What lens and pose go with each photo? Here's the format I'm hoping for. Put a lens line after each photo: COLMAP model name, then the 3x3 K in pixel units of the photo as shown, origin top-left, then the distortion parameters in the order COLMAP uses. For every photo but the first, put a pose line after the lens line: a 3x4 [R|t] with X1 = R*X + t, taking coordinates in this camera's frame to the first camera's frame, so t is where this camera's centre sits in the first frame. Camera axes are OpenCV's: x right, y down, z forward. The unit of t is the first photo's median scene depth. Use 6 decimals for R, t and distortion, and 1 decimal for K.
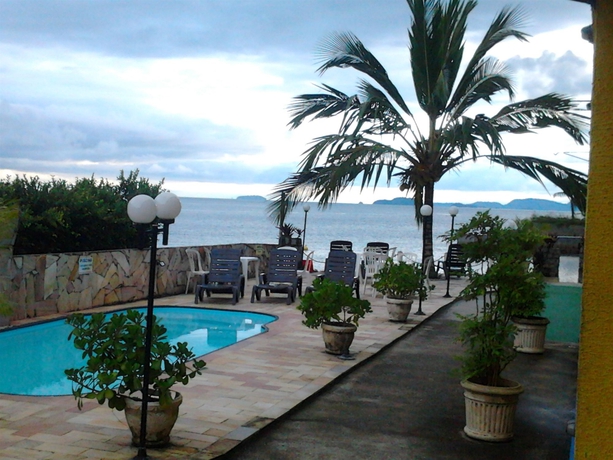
lens RADIAL K [[780.7, 0, 306.7], [0, 780.7, 248.5], [0, 0, 1]] dist [0.016771, 0.006877]
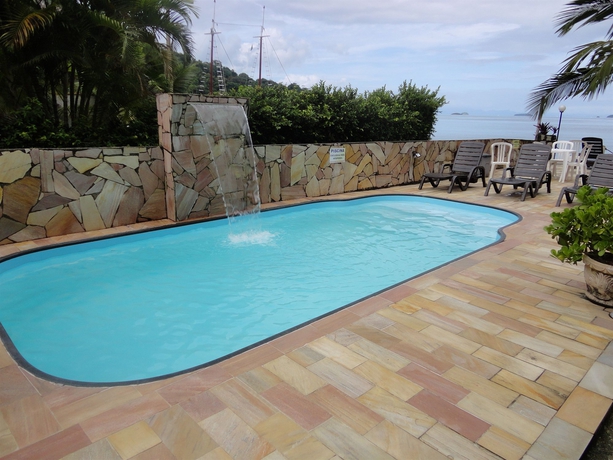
lens RADIAL K [[445.8, 0, 306.5], [0, 445.8, 230.0], [0, 0, 1]] dist [0.005046, 0.009003]
pose [[0.875746, 0.105464, -0.471113, -0.008290], [-0.013232, 0.980724, 0.194950, 0.002653], [0.482592, -0.164493, 0.860260, 0.410642]]
